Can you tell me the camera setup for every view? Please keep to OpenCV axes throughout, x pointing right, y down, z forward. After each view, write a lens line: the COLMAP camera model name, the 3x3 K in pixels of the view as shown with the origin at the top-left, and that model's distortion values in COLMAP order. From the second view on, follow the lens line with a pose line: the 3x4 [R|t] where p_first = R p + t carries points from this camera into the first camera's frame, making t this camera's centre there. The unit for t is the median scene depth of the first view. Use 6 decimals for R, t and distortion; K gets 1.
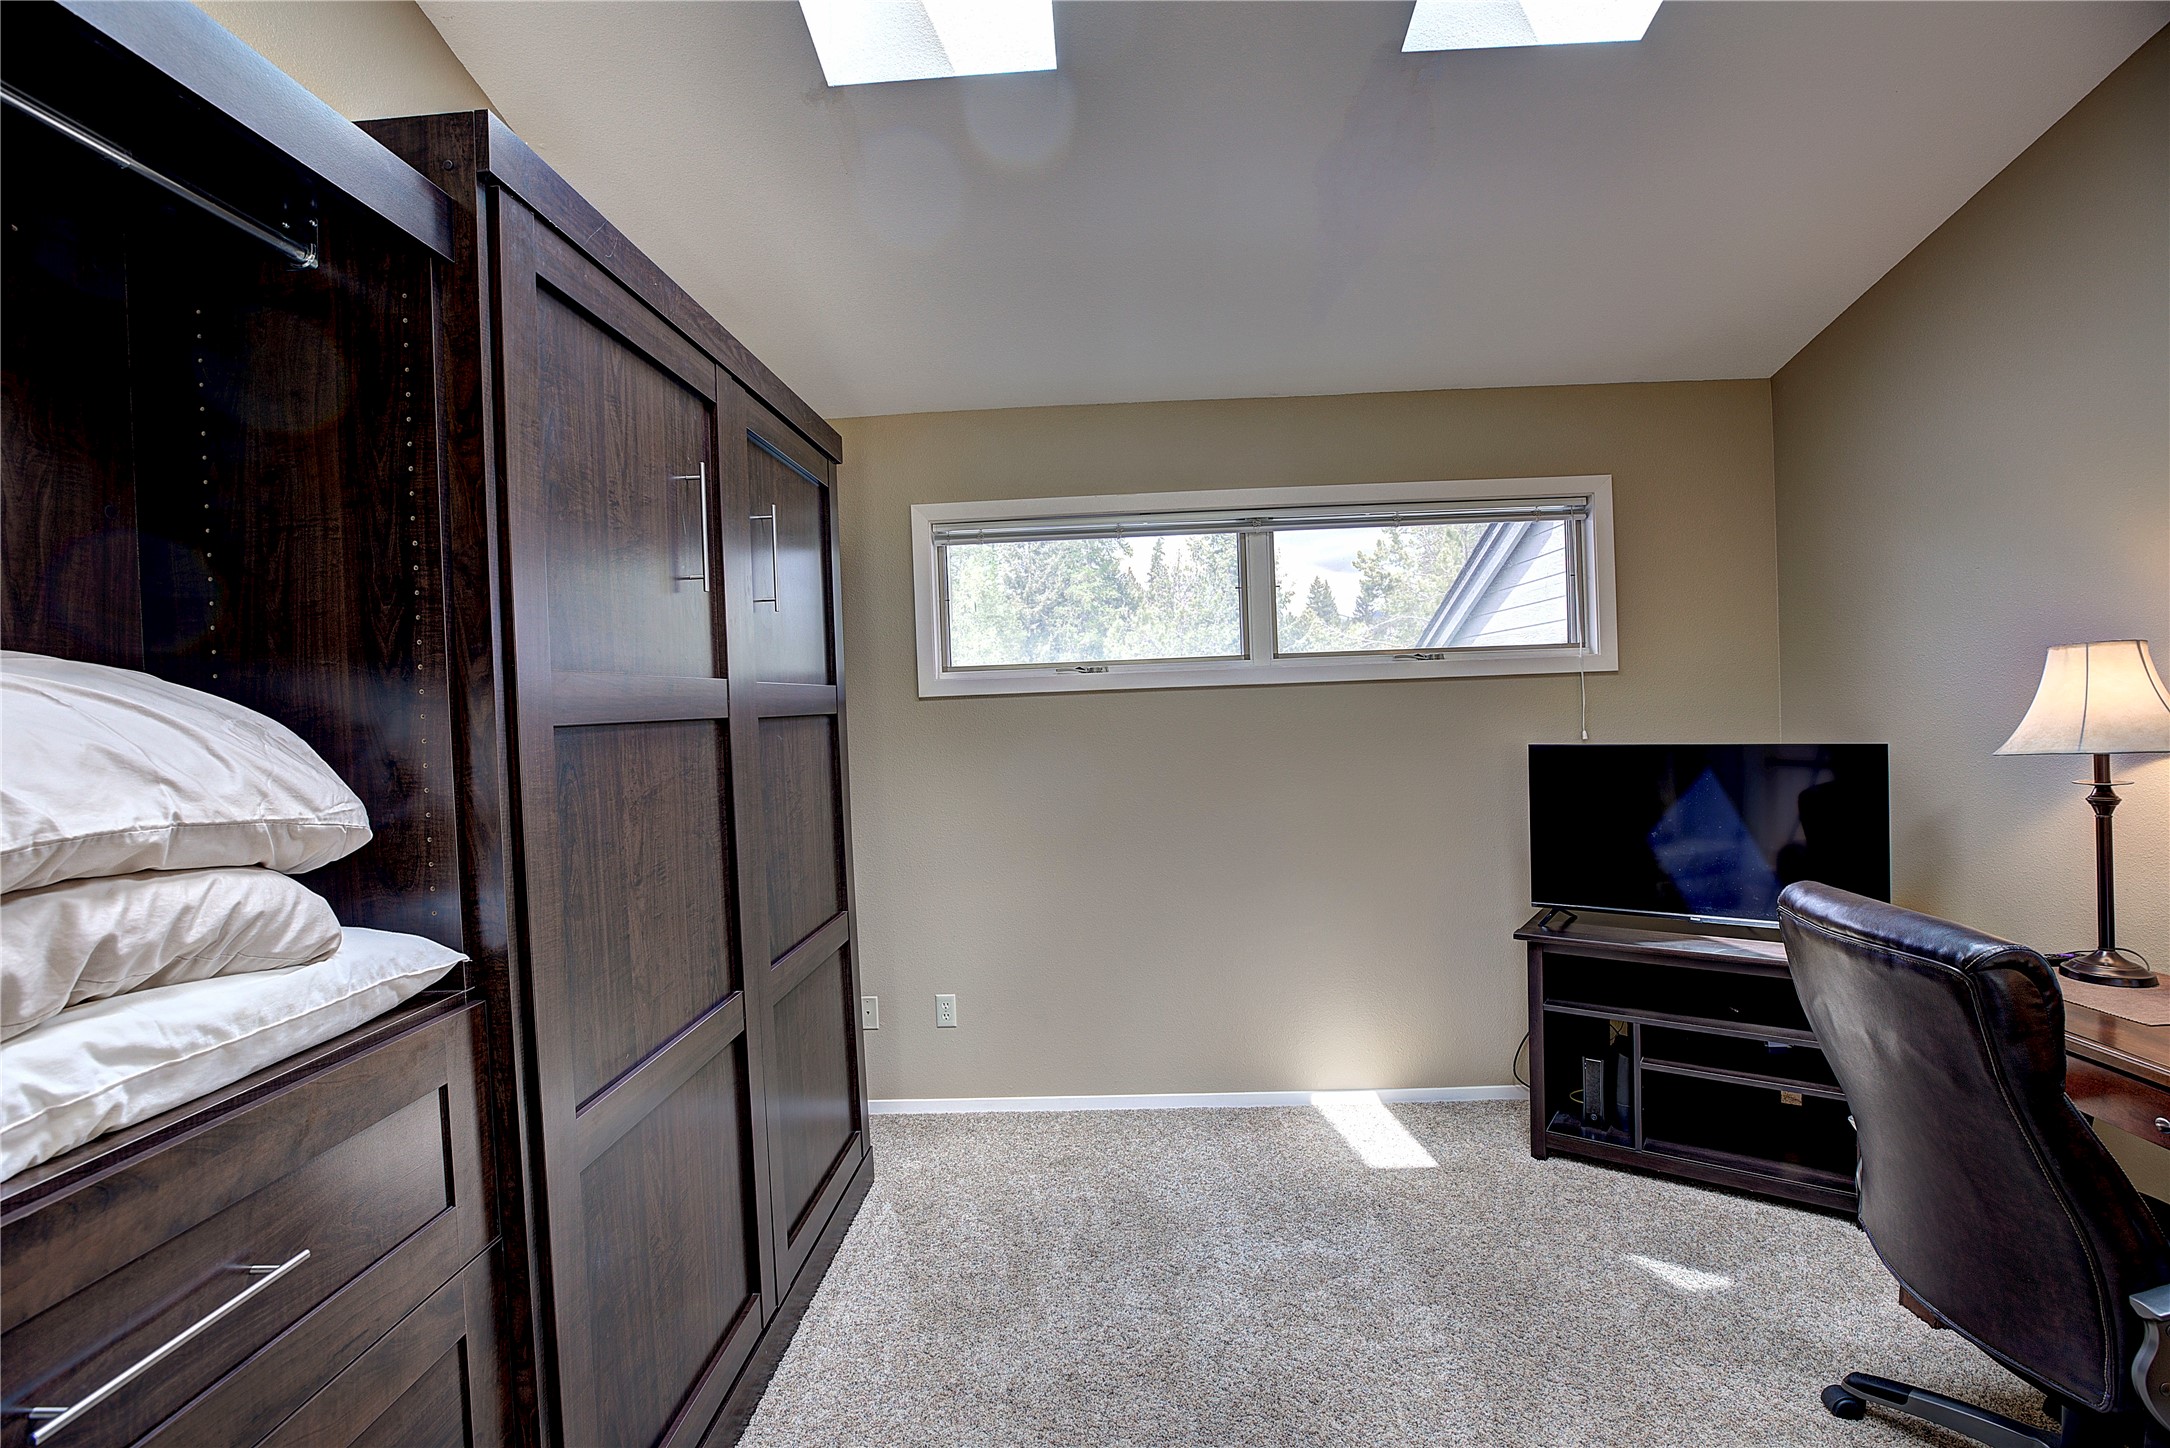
lens RADIAL K [[987.3, 0, 1078.4], [0, 987.3, 719.1], [0, 0, 1]] dist [-0.043235, 0.012543]
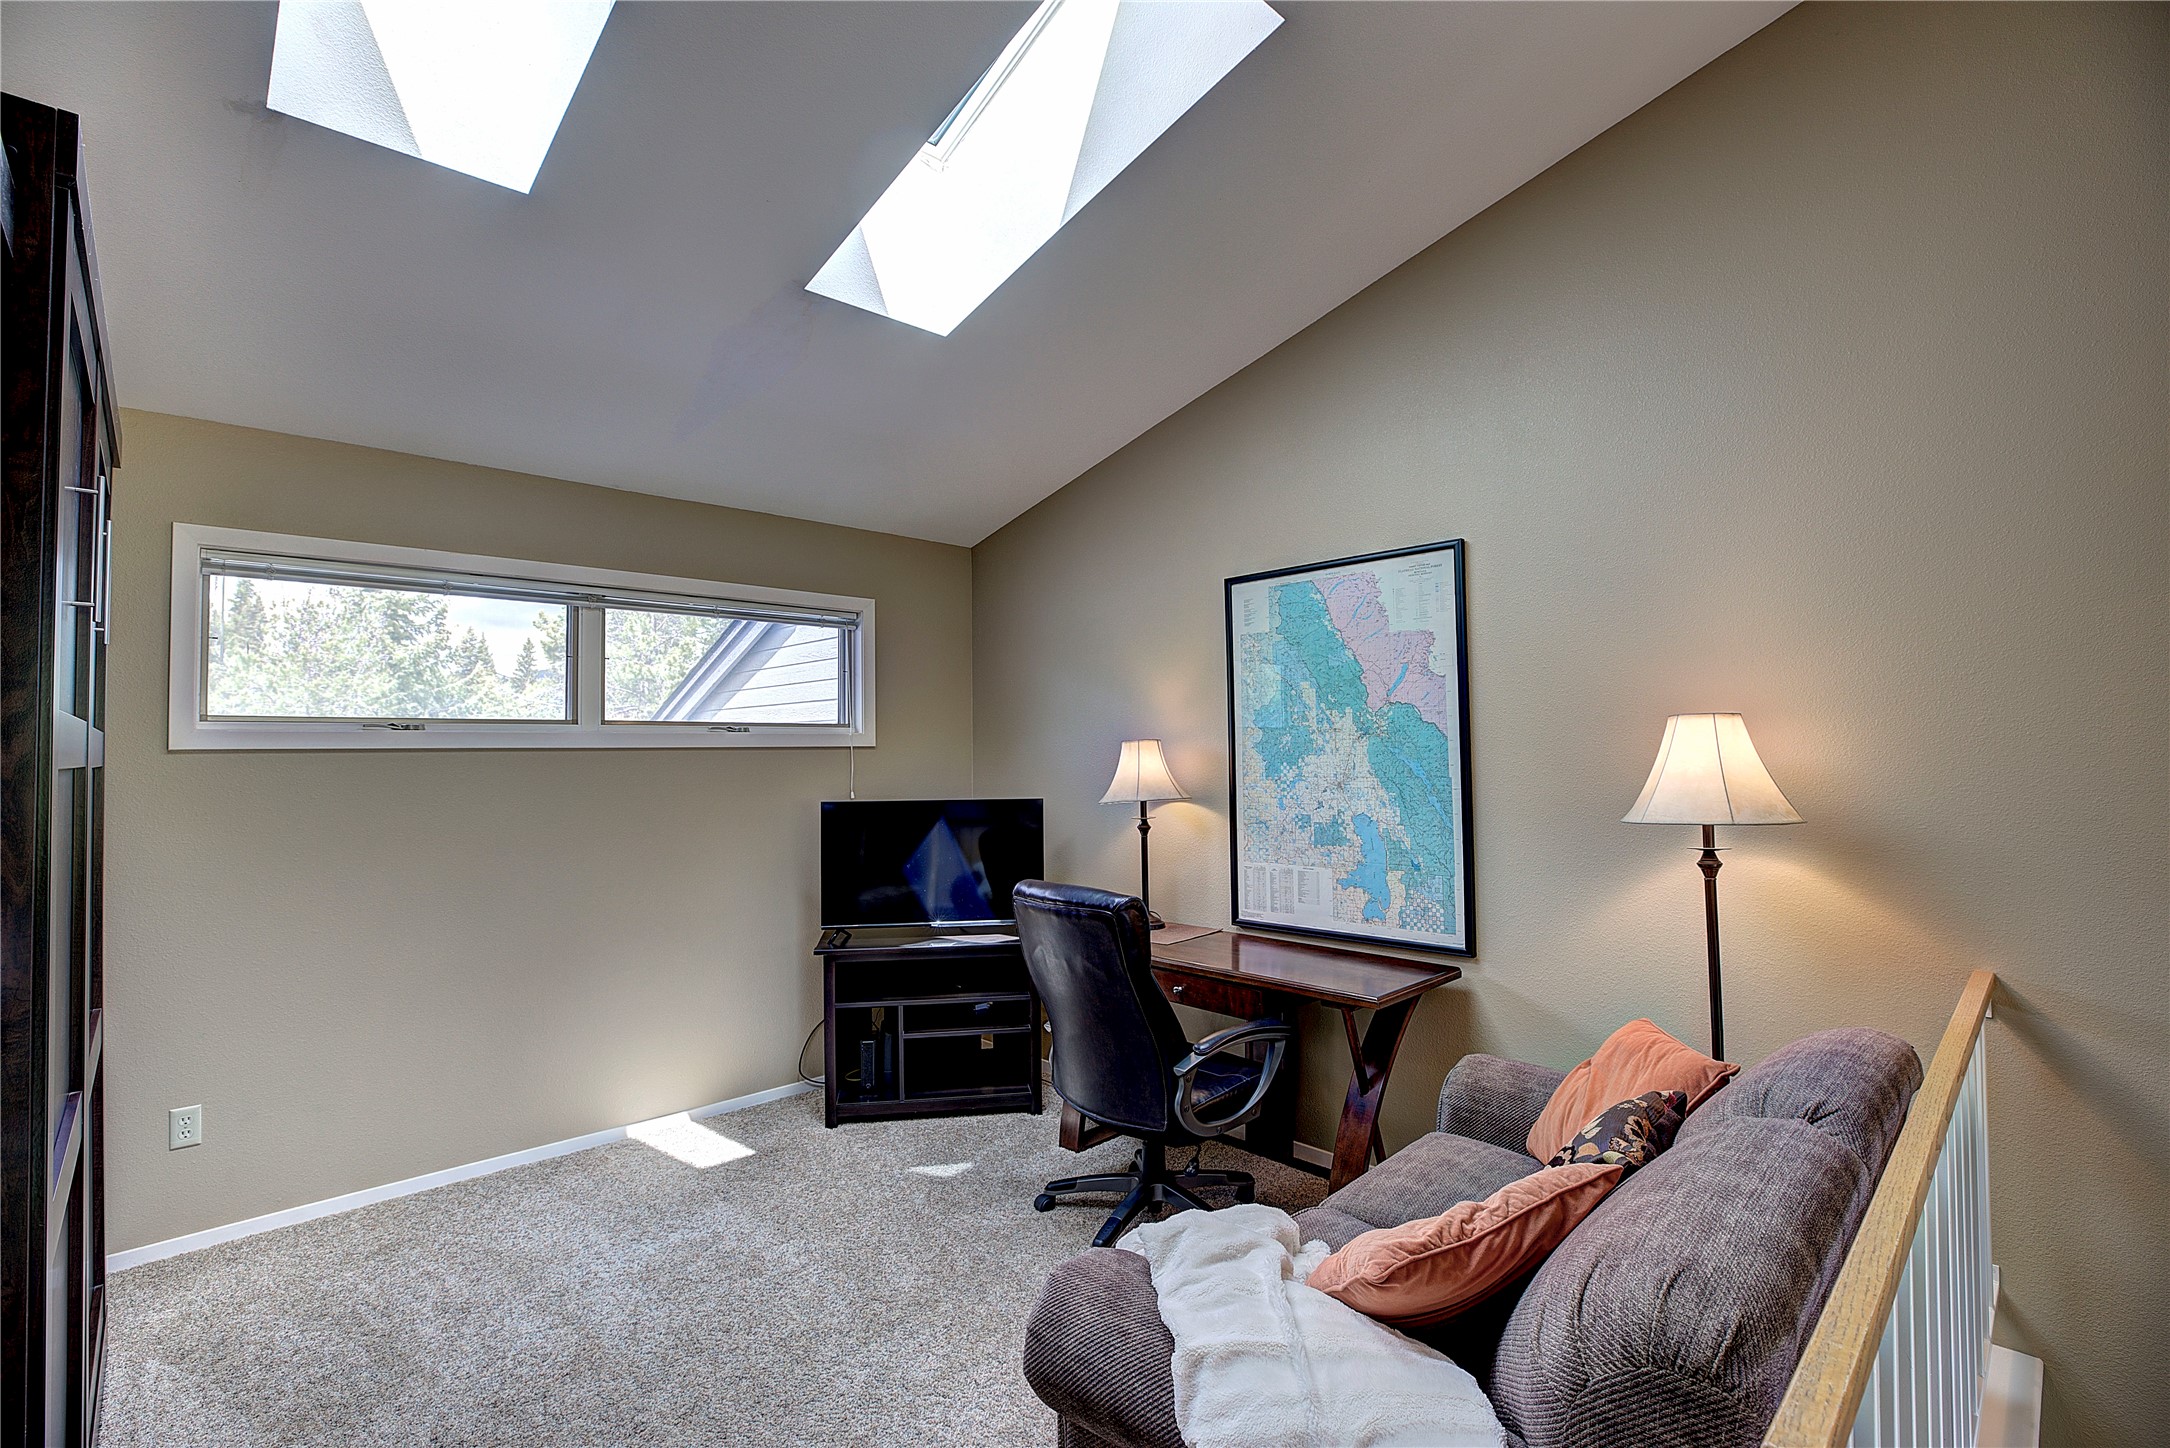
lens RADIAL K [[987.3, 0, 1078.4], [0, 987.3, 719.1], [0, 0, 1]] dist [-0.043235, 0.012543]
pose [[0.692975, 0.053075, 0.719005, -0.254591], [-0.001772, 0.997409, -0.071918, 0.010639], [-0.720959, 0.048563, 0.691274, -0.146211]]
